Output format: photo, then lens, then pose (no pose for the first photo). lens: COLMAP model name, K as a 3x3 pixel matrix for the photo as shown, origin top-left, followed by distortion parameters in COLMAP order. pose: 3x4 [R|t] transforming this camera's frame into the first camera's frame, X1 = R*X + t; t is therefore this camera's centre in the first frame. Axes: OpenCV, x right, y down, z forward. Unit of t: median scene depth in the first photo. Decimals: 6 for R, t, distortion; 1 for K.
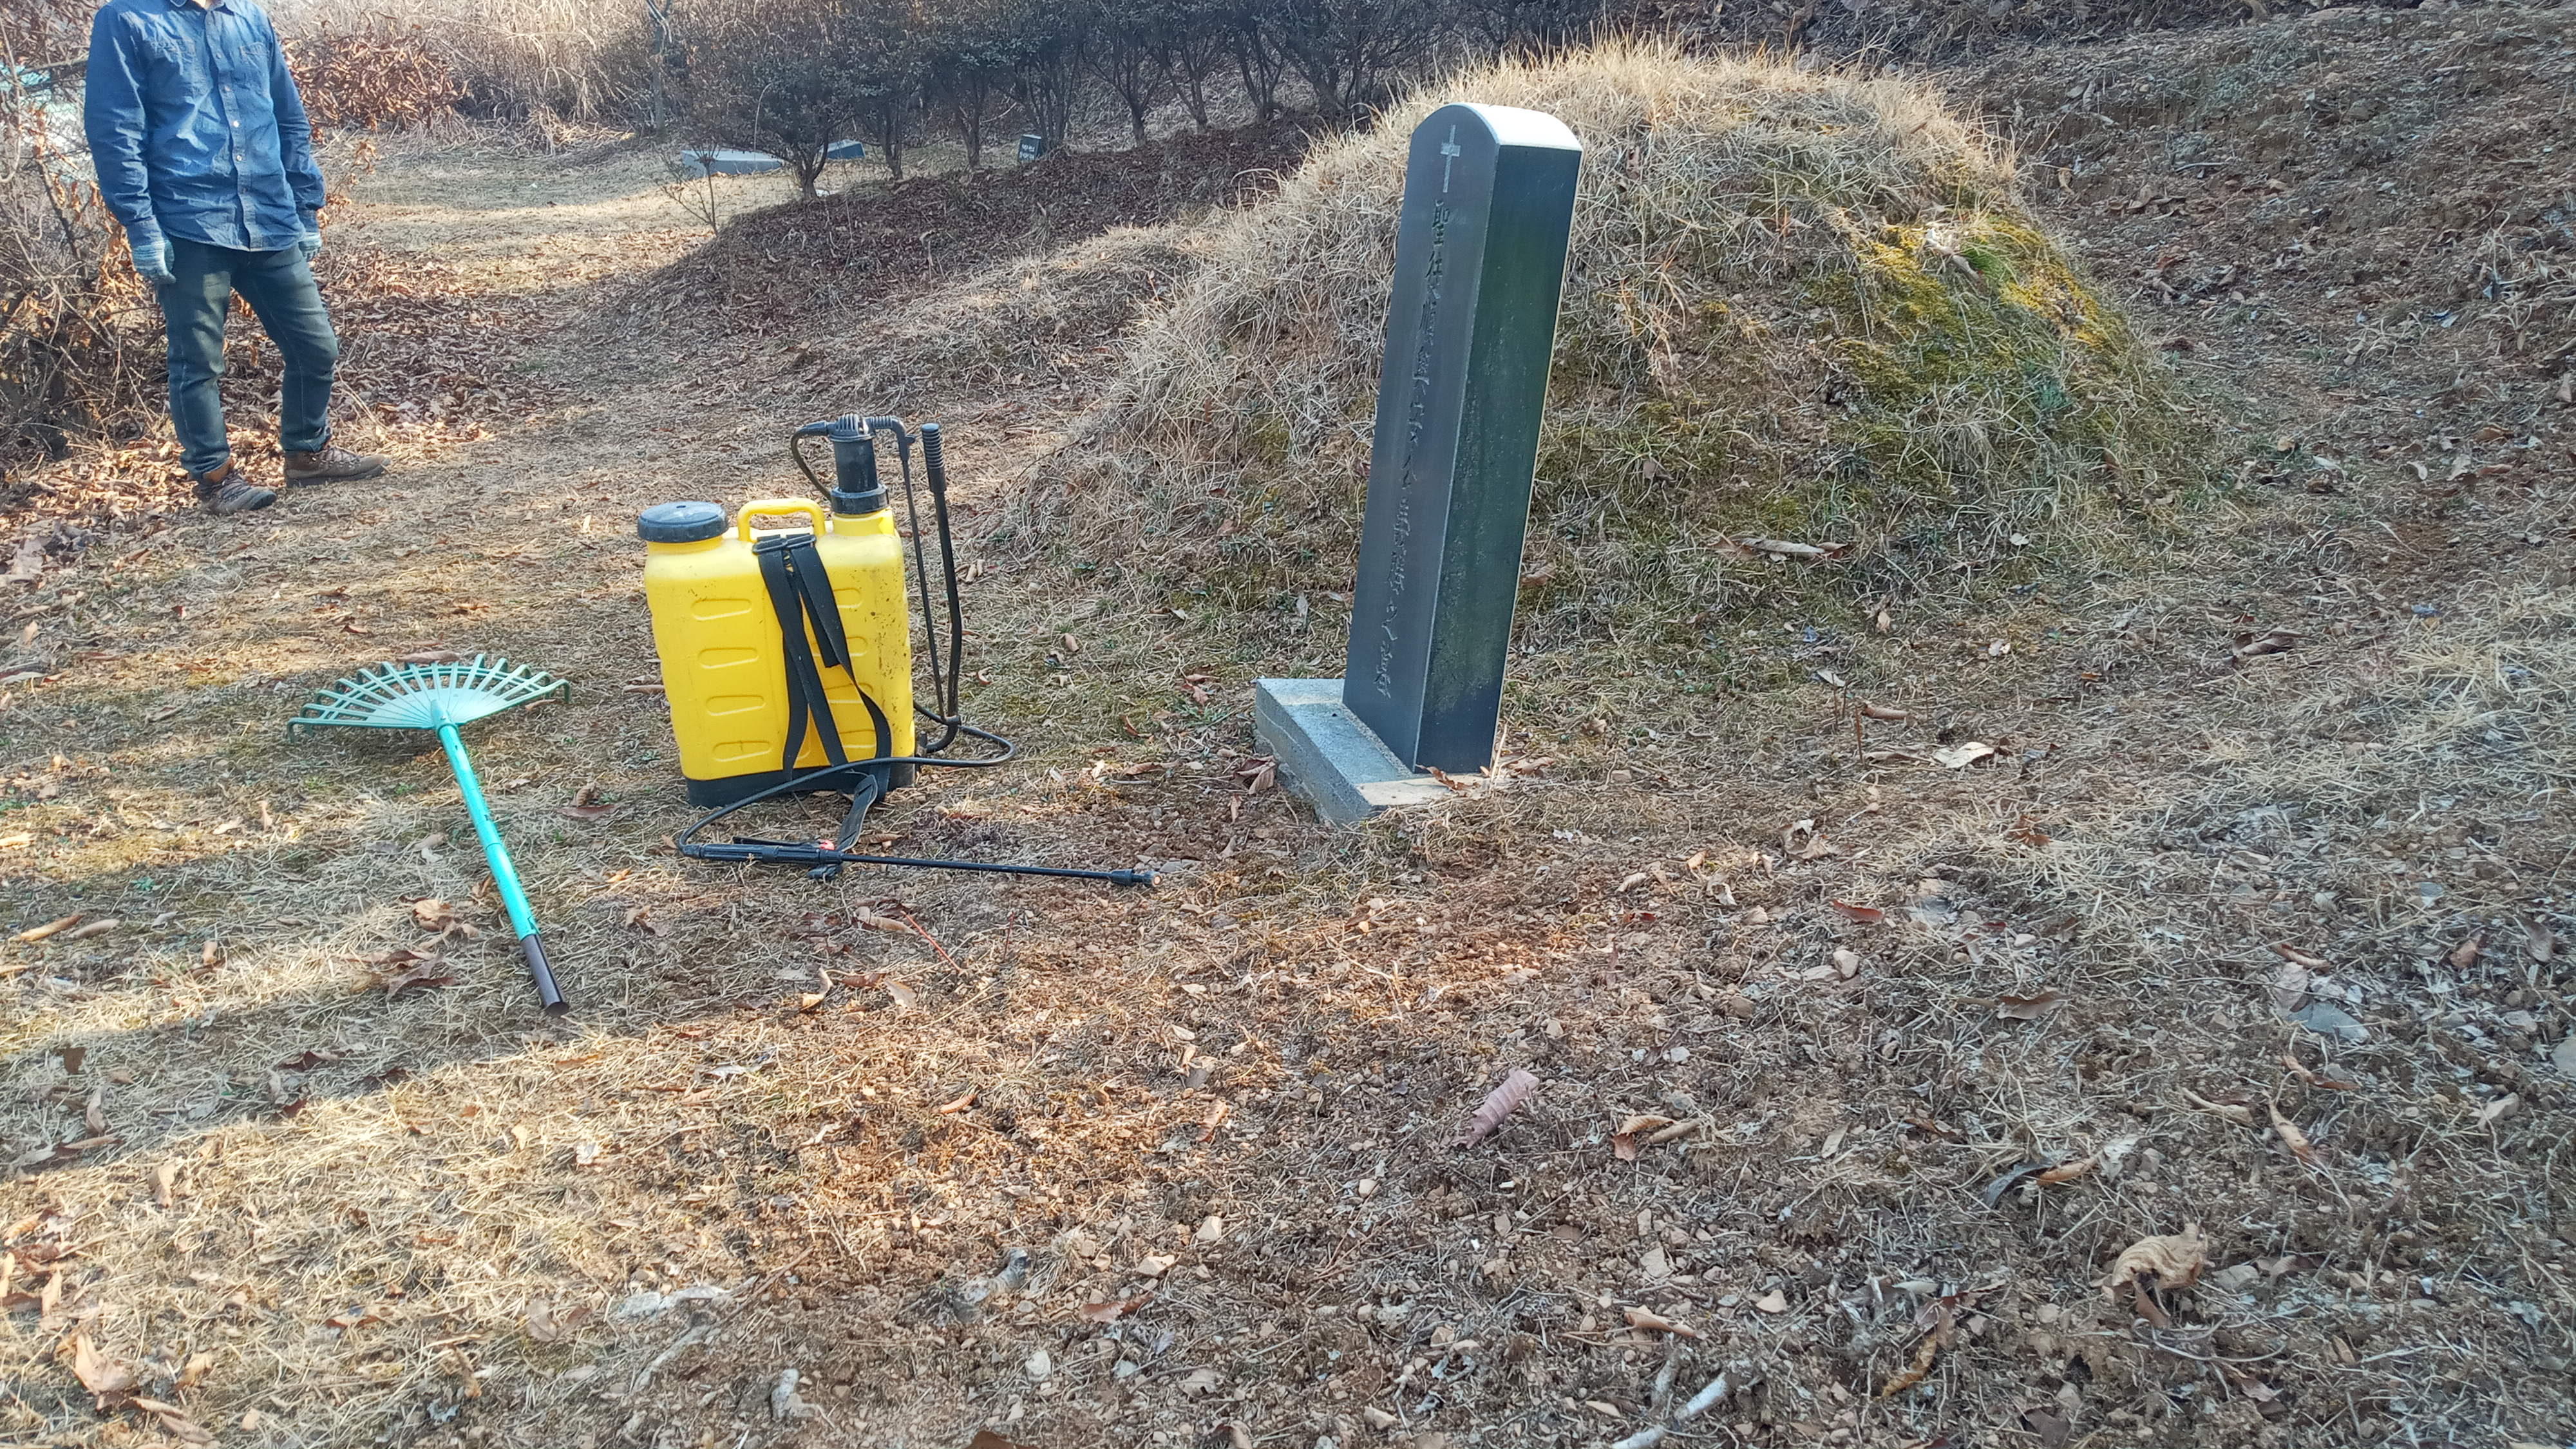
lens RADIAL K [[1946.0, 0, 1301.0], [0, 1946.0, 719.1], [0, 0, 1]] dist [0.095505, -0.177758]
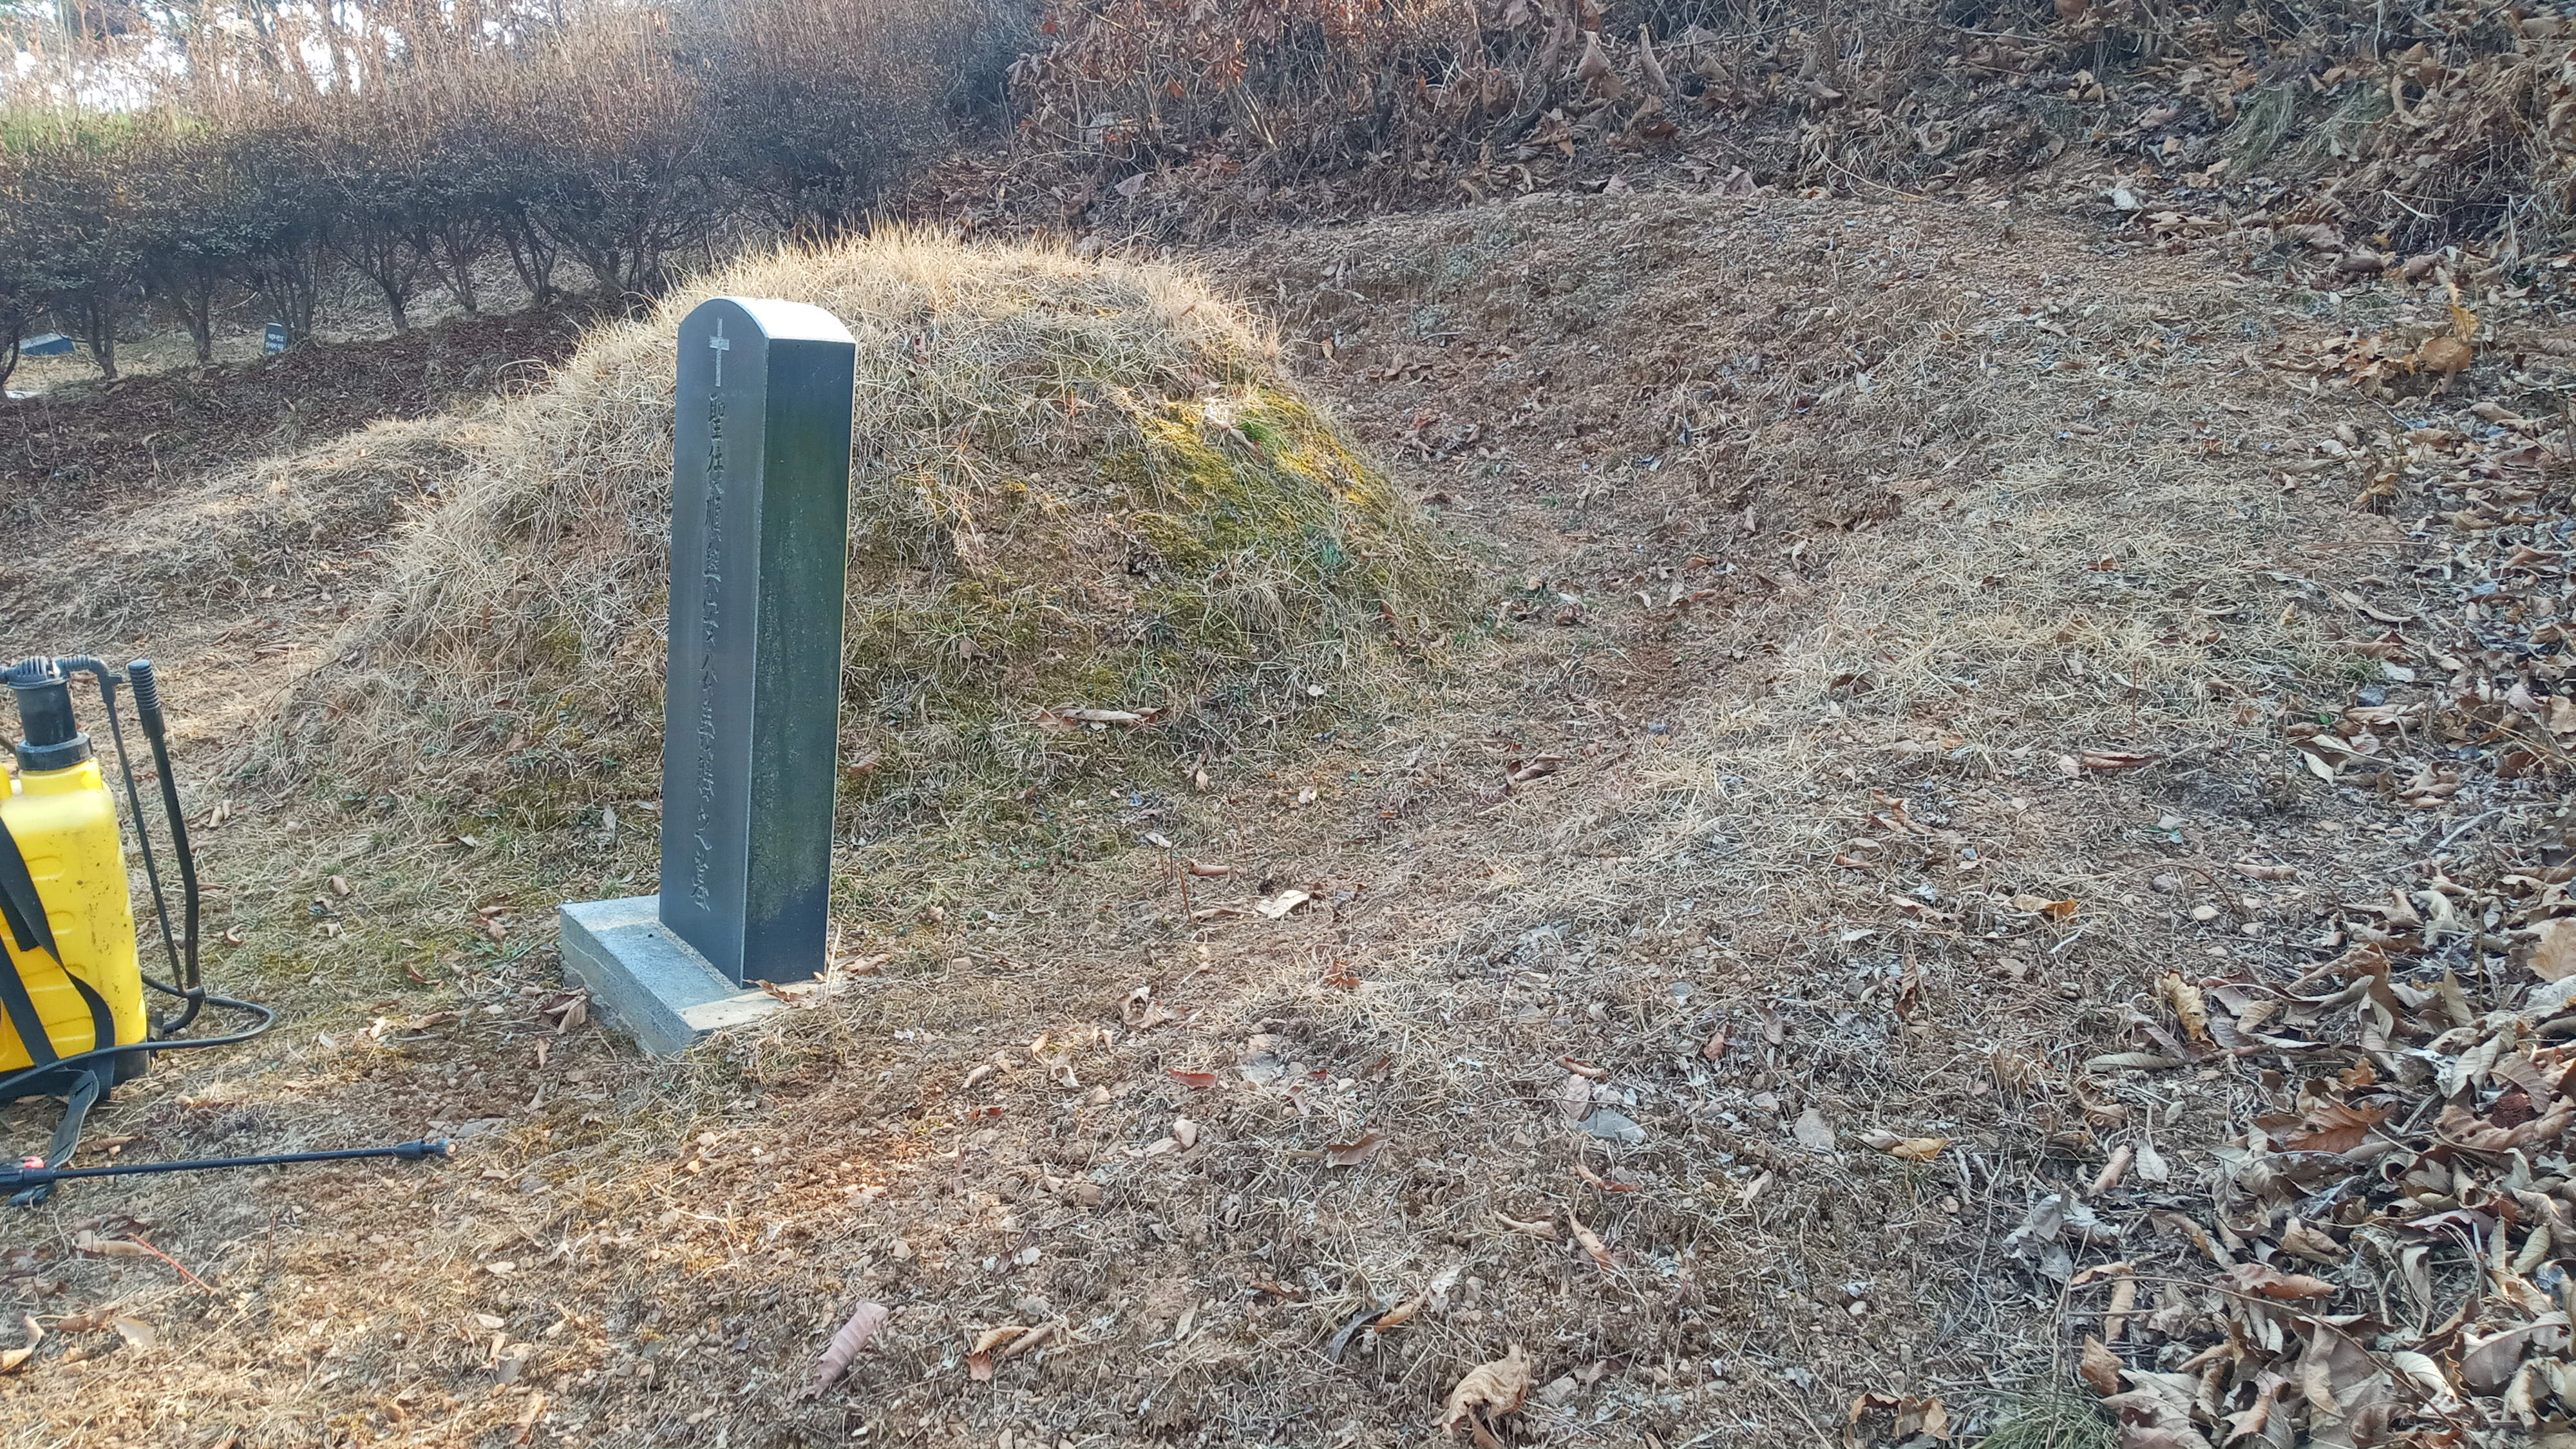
lens RADIAL K [[1943.9, 0, 1270.3], [0, 1943.9, 729.7], [0, 0, 1]] dist [0.098487, -0.161548]
pose [[0.948327, -0.087376, 0.305027, 0.020756], [0.110672, 0.992050, -0.059904, -0.010800], [-0.297367, 0.090567, 0.950458, 0.009362]]
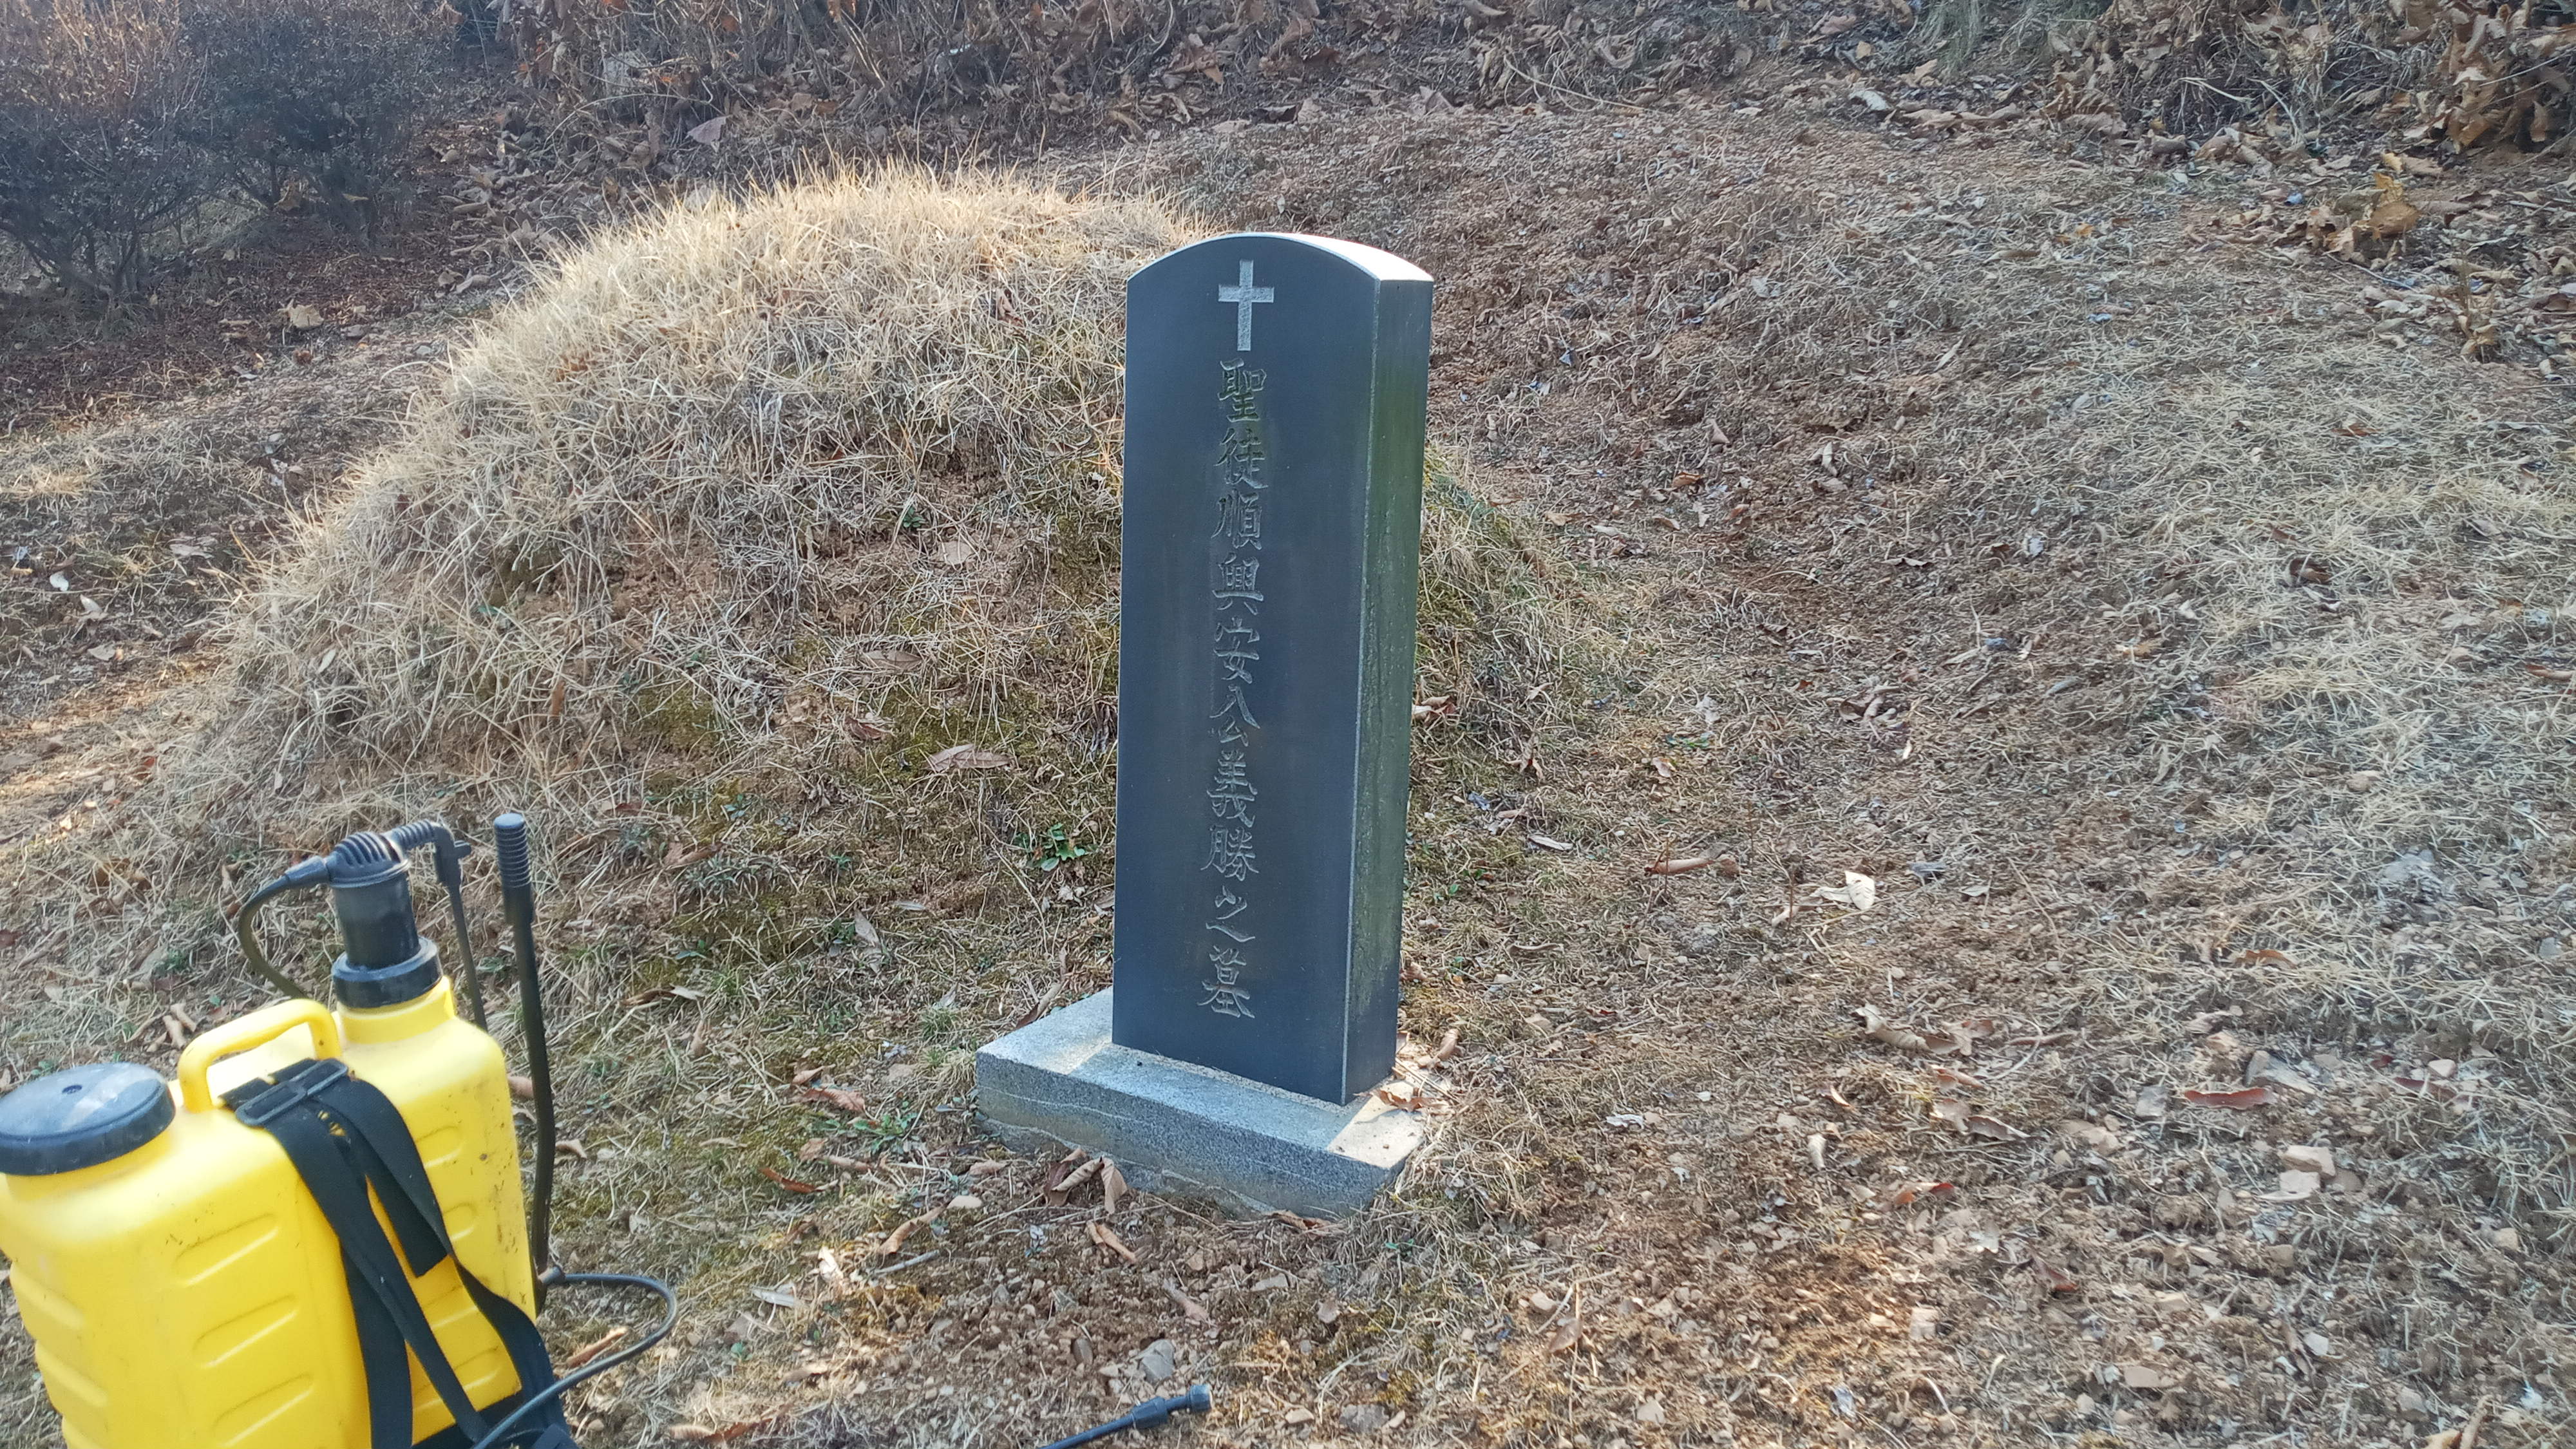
lens RADIAL K [[1943.9, 0, 1270.3], [0, 1943.9, 729.7], [0, 0, 1]] dist [0.098487, -0.161548]
pose [[0.760189, -0.220122, 0.611277, -0.368278], [0.256856, 0.966031, 0.028442, -0.132264], [-0.596773, 0.135389, 0.790906, 0.377511]]
